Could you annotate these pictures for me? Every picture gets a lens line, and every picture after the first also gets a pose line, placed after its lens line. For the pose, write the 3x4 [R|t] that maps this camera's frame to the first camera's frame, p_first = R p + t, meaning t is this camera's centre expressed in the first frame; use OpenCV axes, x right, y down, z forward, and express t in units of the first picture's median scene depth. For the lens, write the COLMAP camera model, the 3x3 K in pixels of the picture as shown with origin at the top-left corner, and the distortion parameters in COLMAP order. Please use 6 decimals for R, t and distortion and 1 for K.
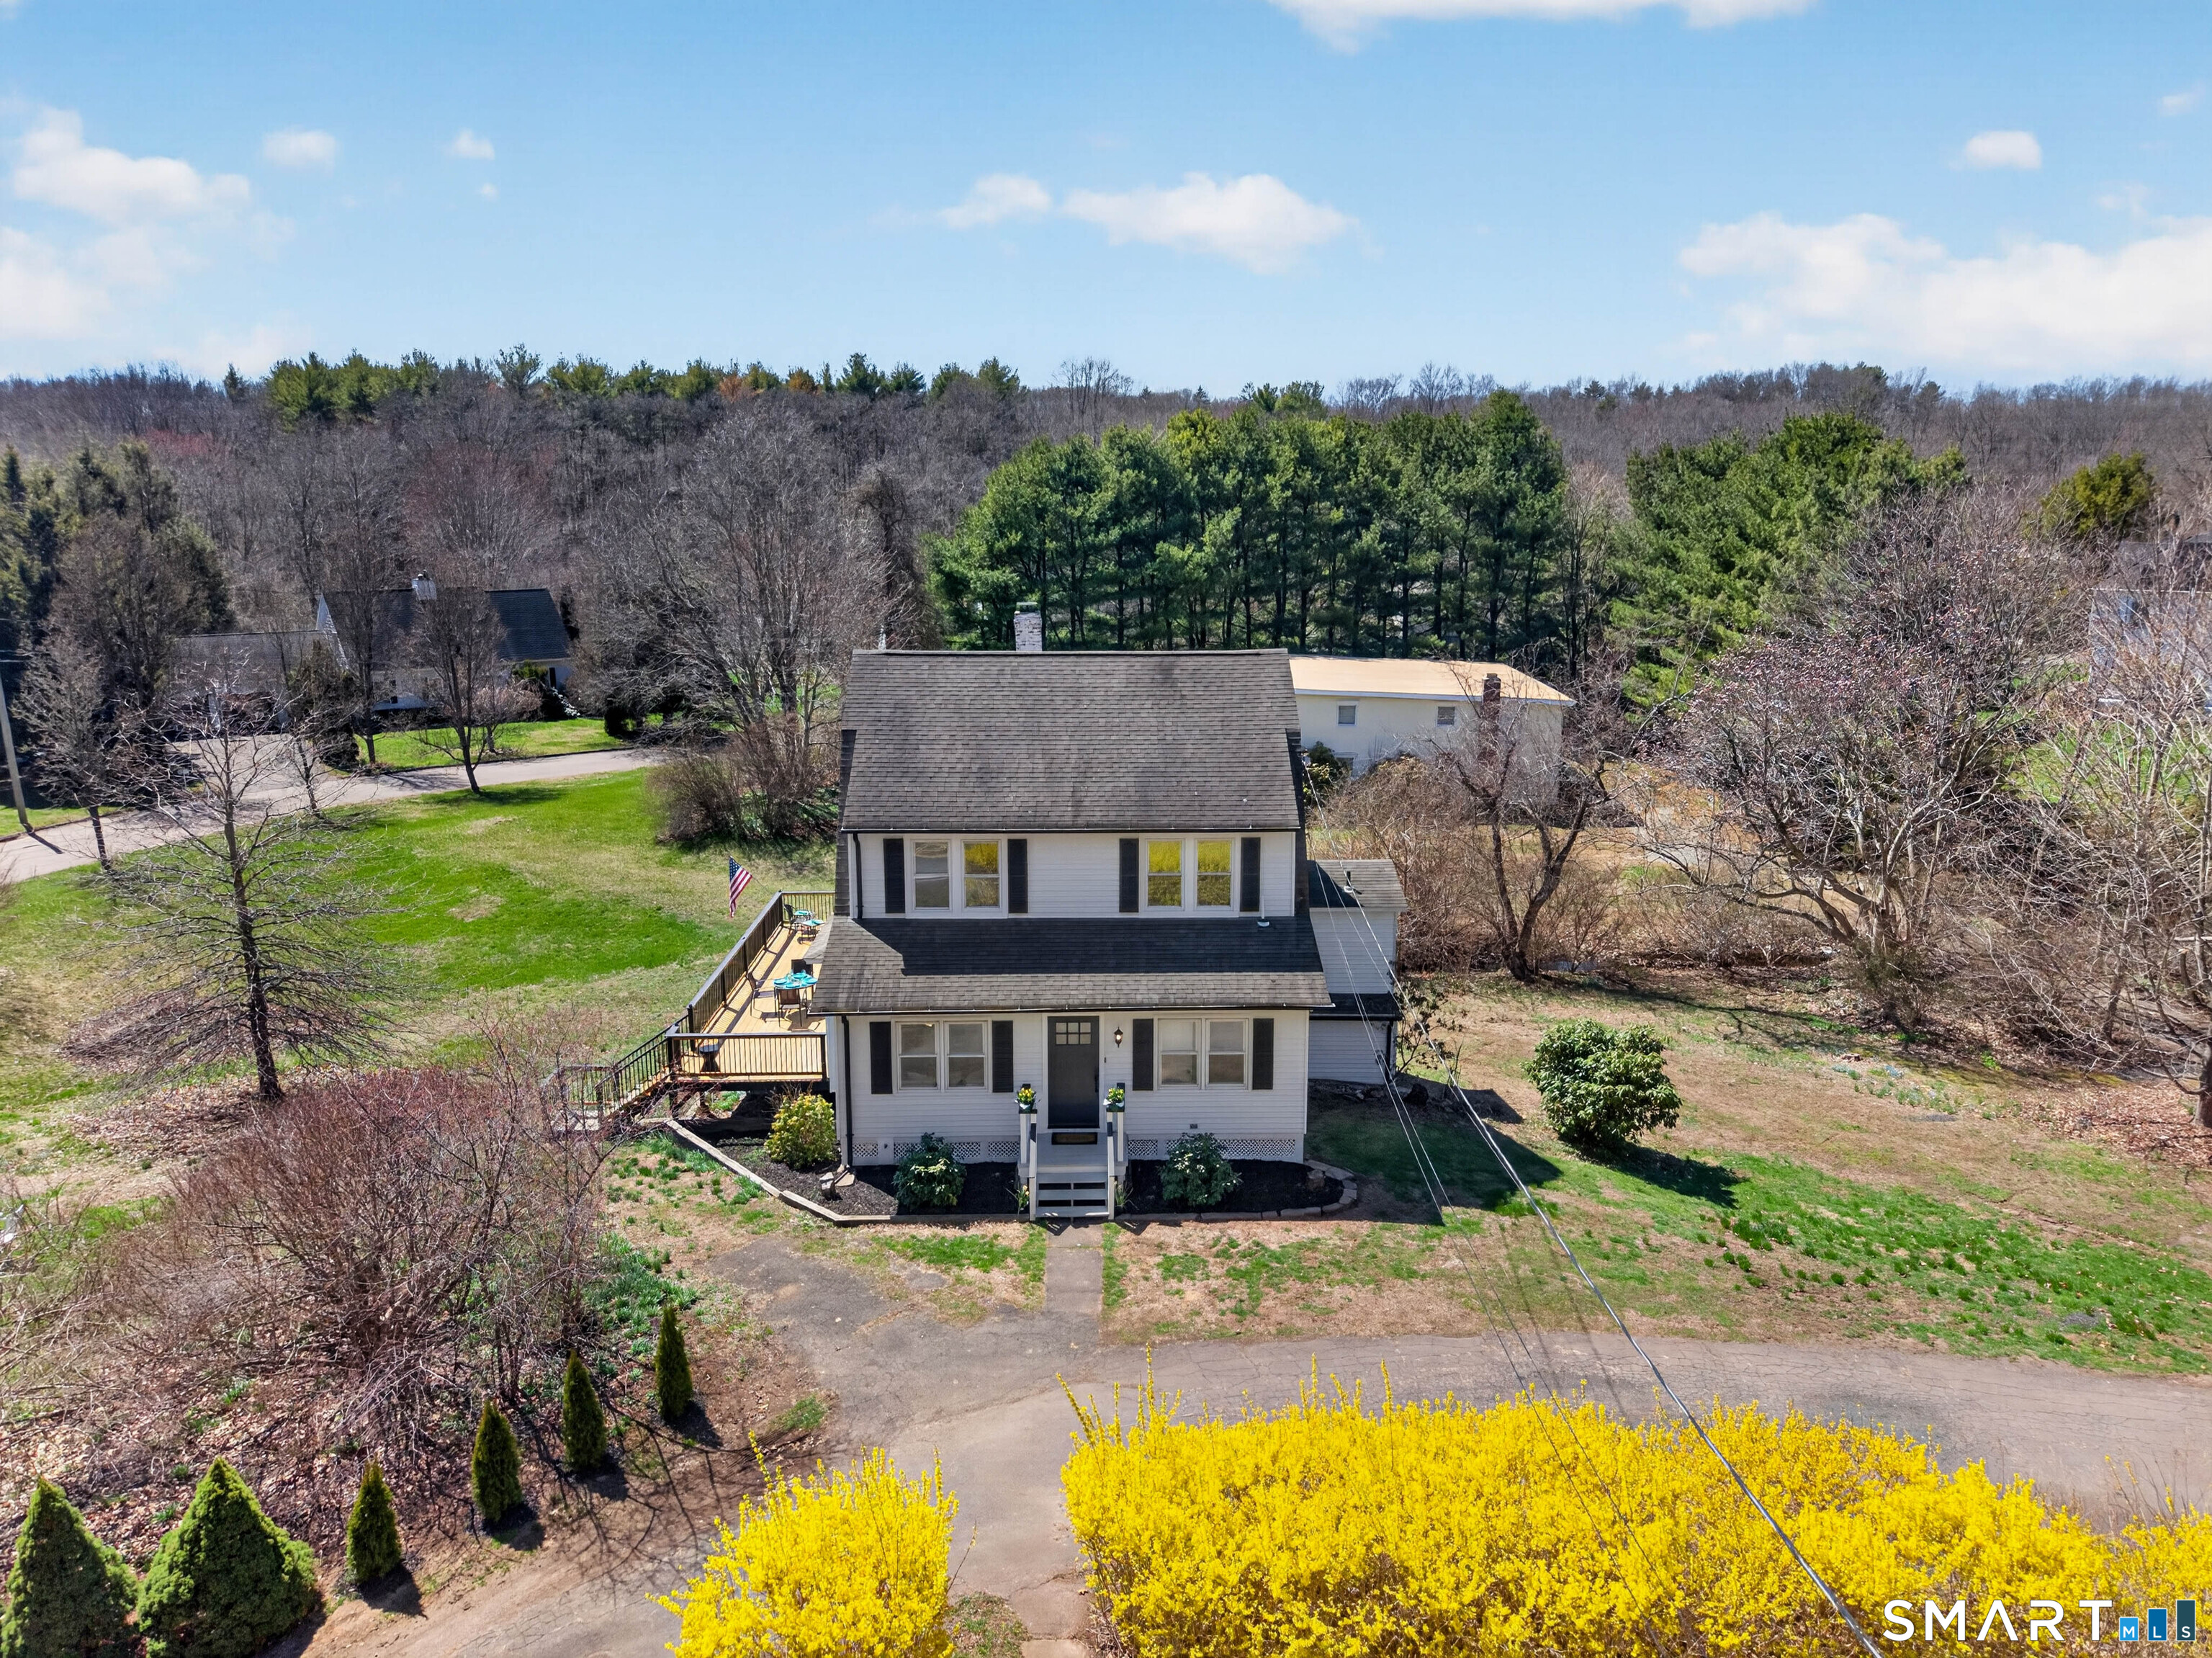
lens RADIAL K [[1512.2, 0, 1120.4], [0, 1512.2, 828.2], [0, 0, 1]] dist [0.023032, -0.027957]
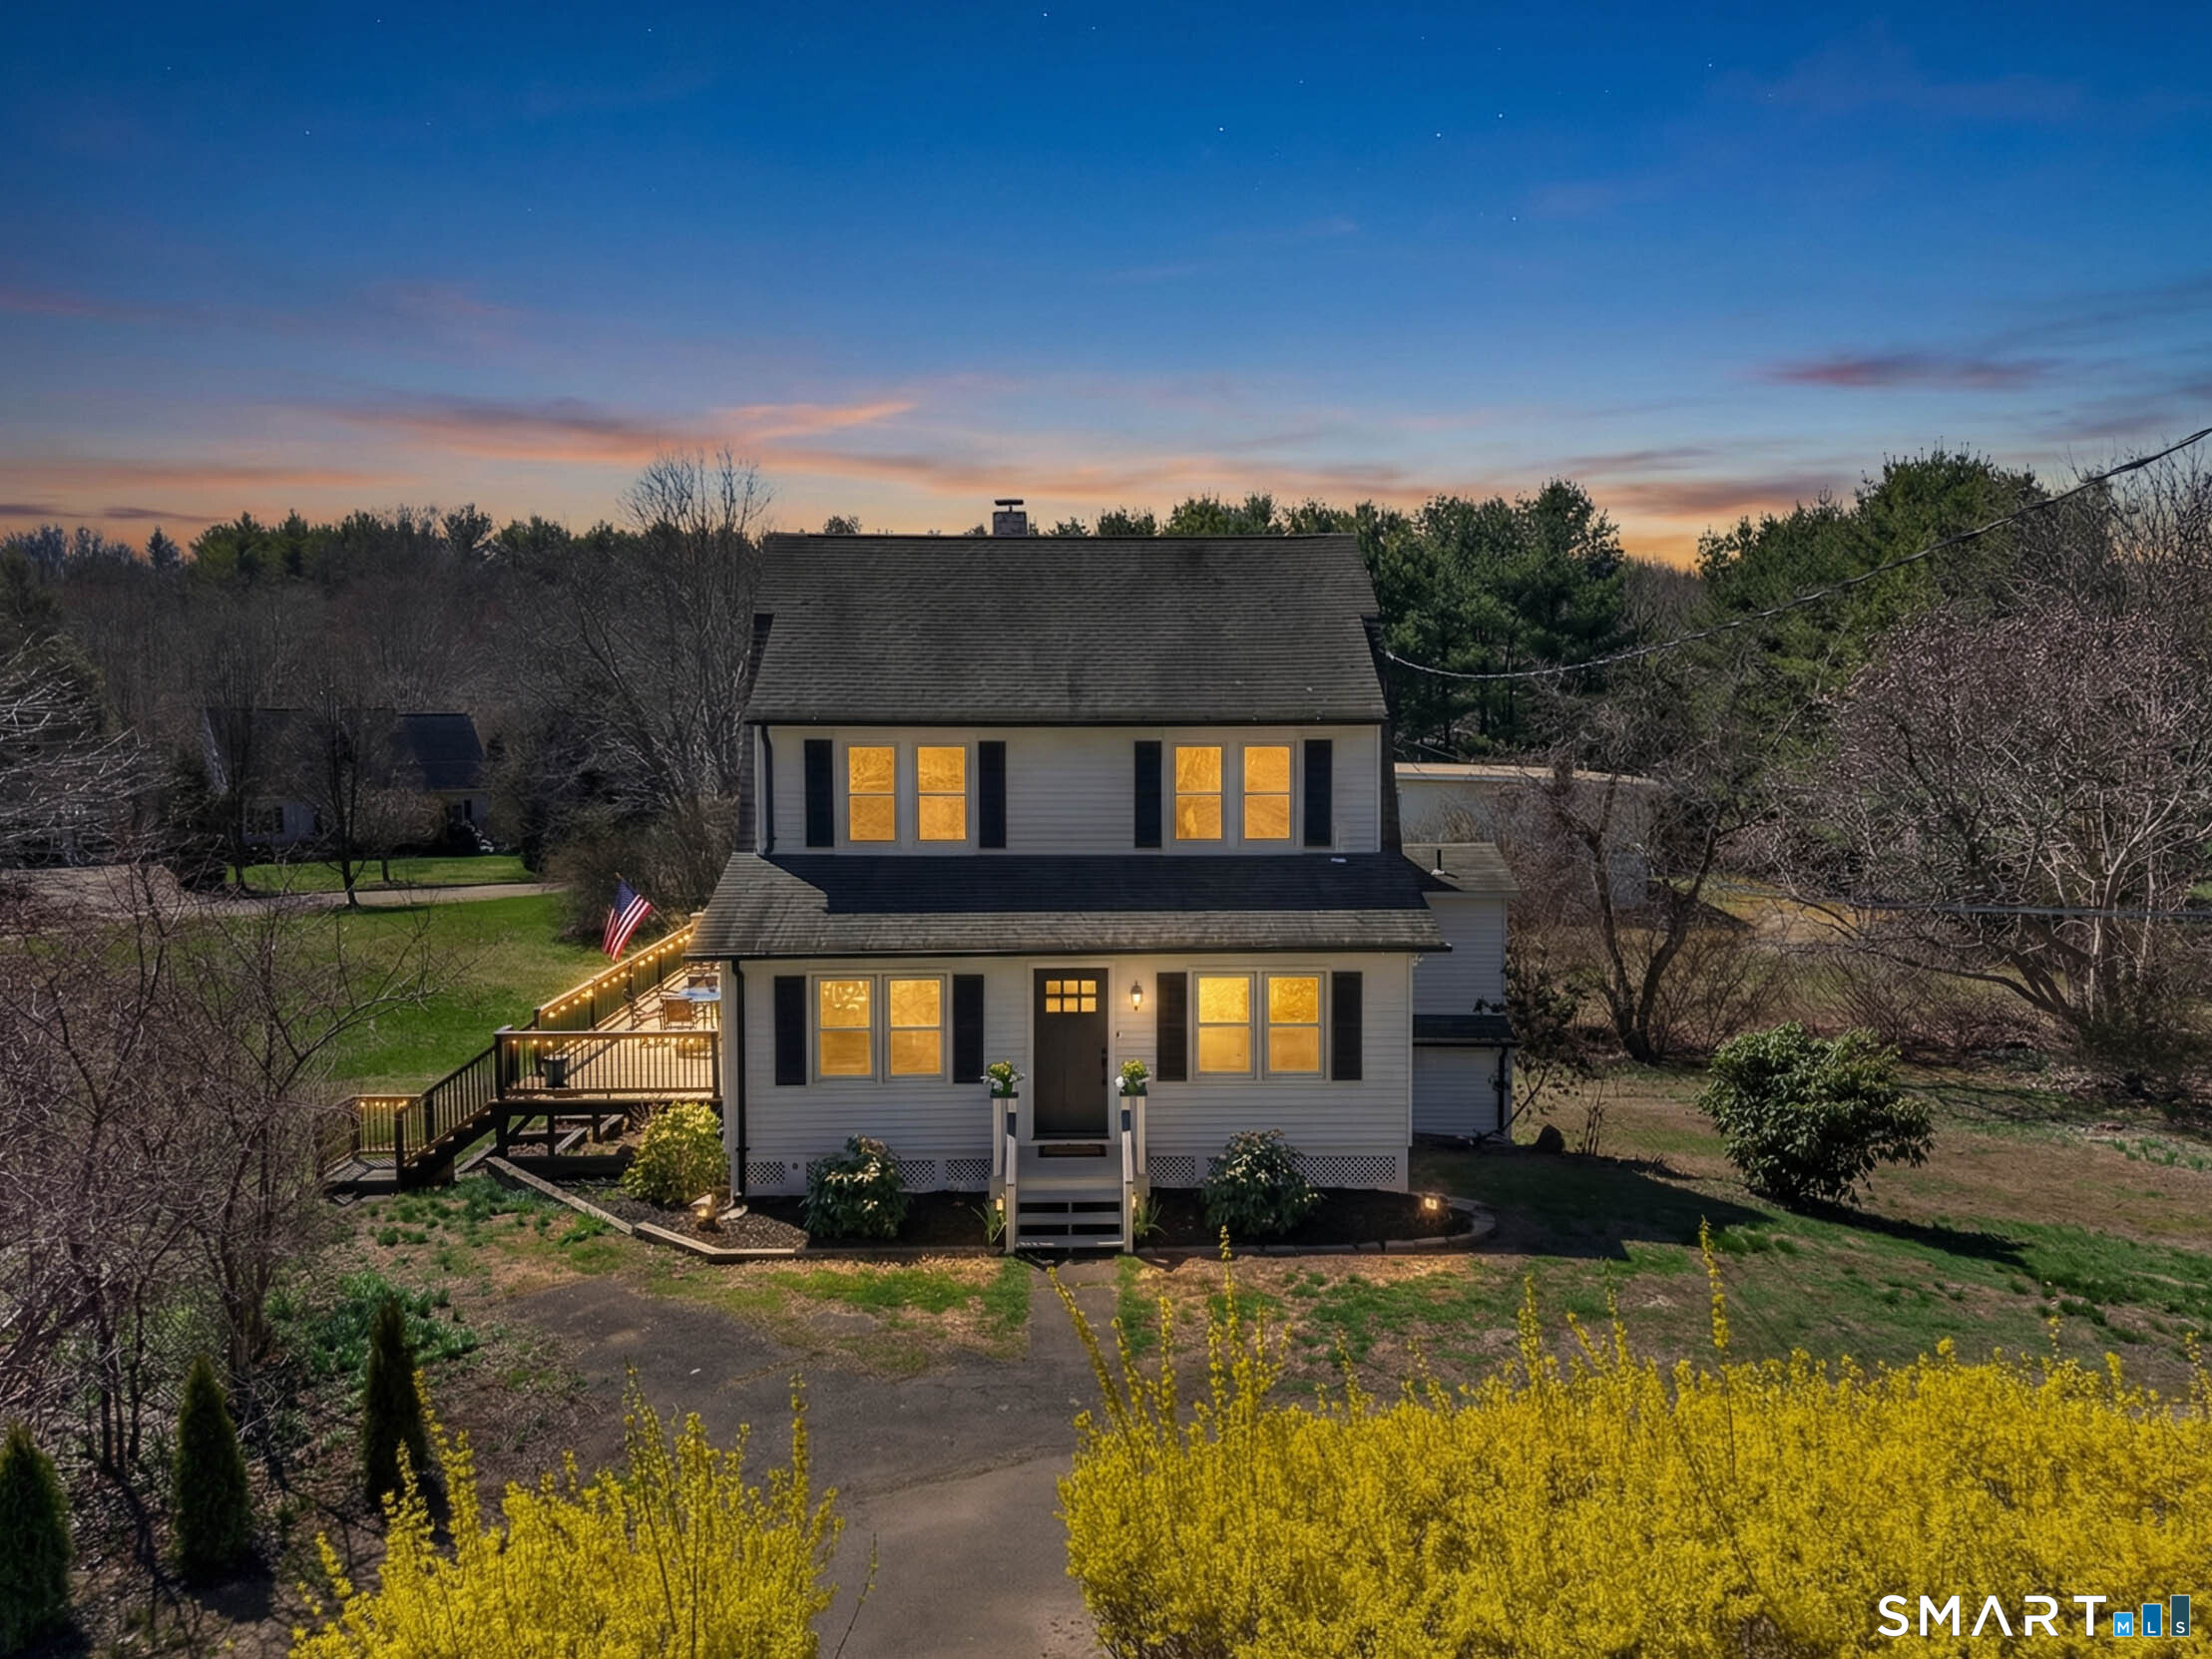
lens RADIAL K [[1641.0, 0, 1117.2], [0, 1641.0, 807.3], [0, 0, 1]] dist [-0.000589, 0.010682]
pose [[0.999982, -0.005837, 0.001425, -0.010436], [0.005987, 0.987966, -0.154555, 0.166431], [-0.000506, 0.154561, 0.987983, 0.248256]]
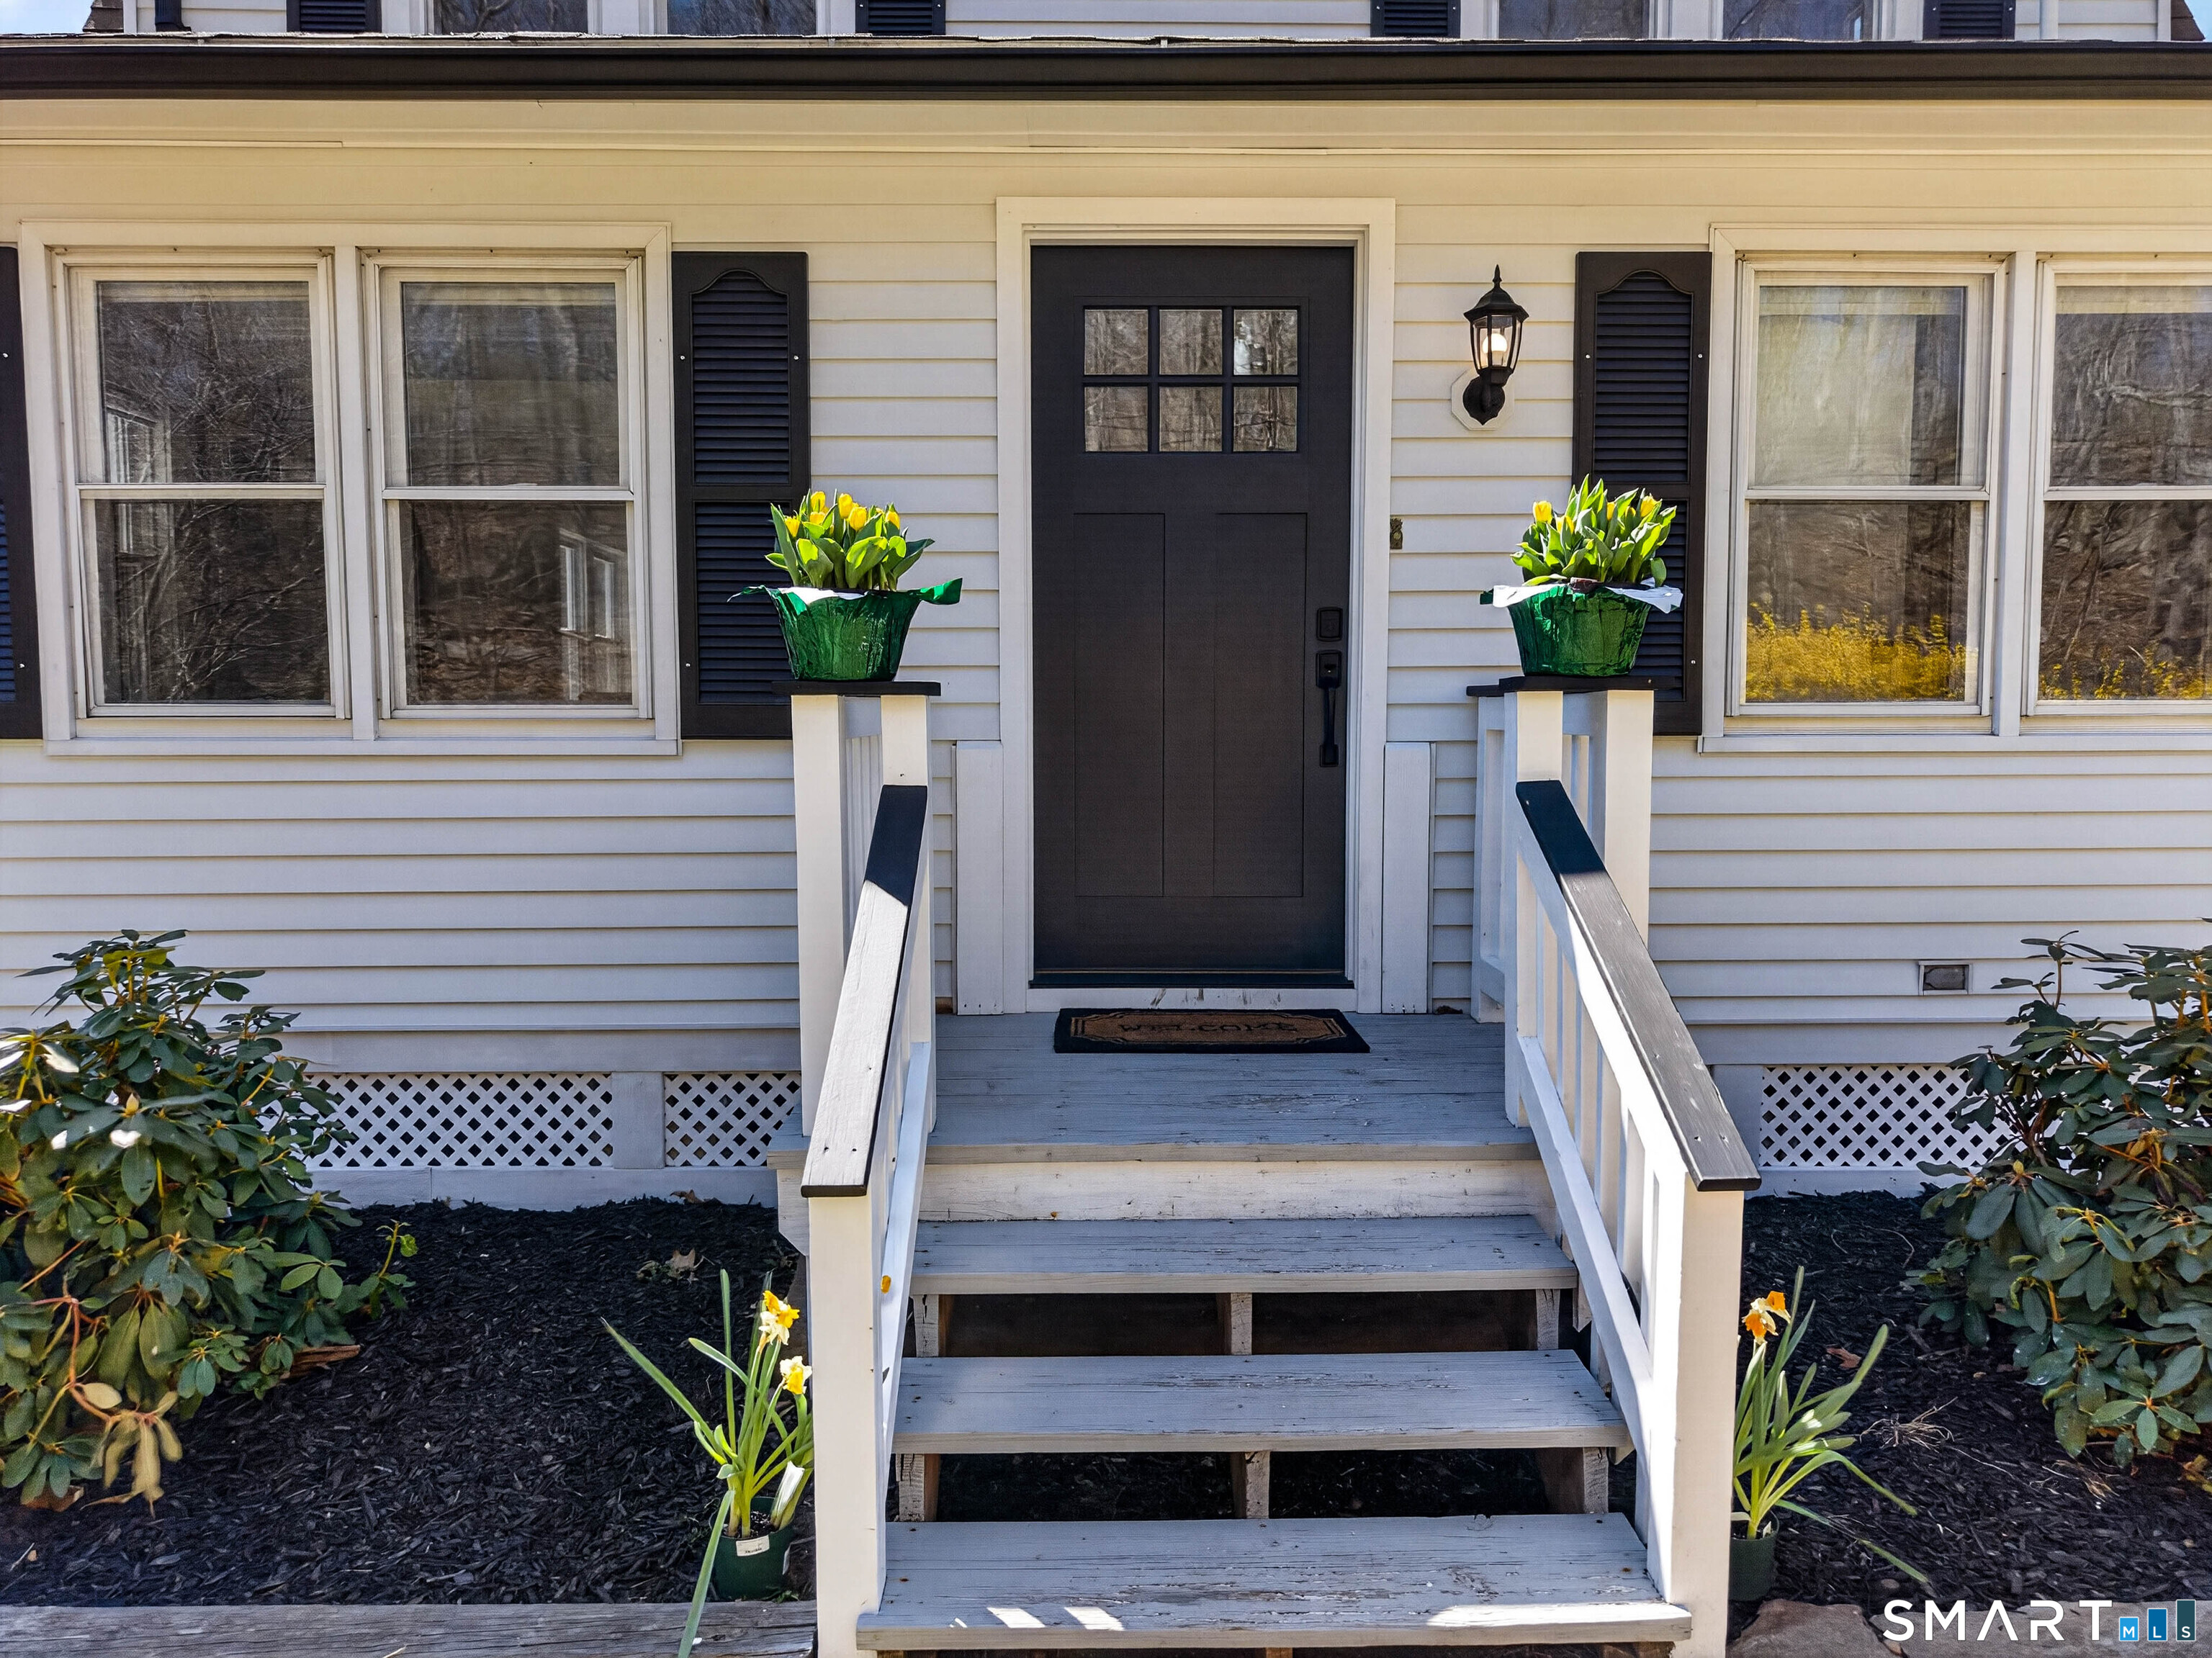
lens RADIAL K [[1511.9, 0, 1102.6], [0, 1511.9, 849.0], [0, 0, 1]] dist [0.023032, -0.027957]
pose [[0.999882, -0.002853, -0.015100, -0.038133], [0.000890, 0.991716, -0.128446, 0.206541], [0.015341, 0.128418, 0.991601, 0.845788]]
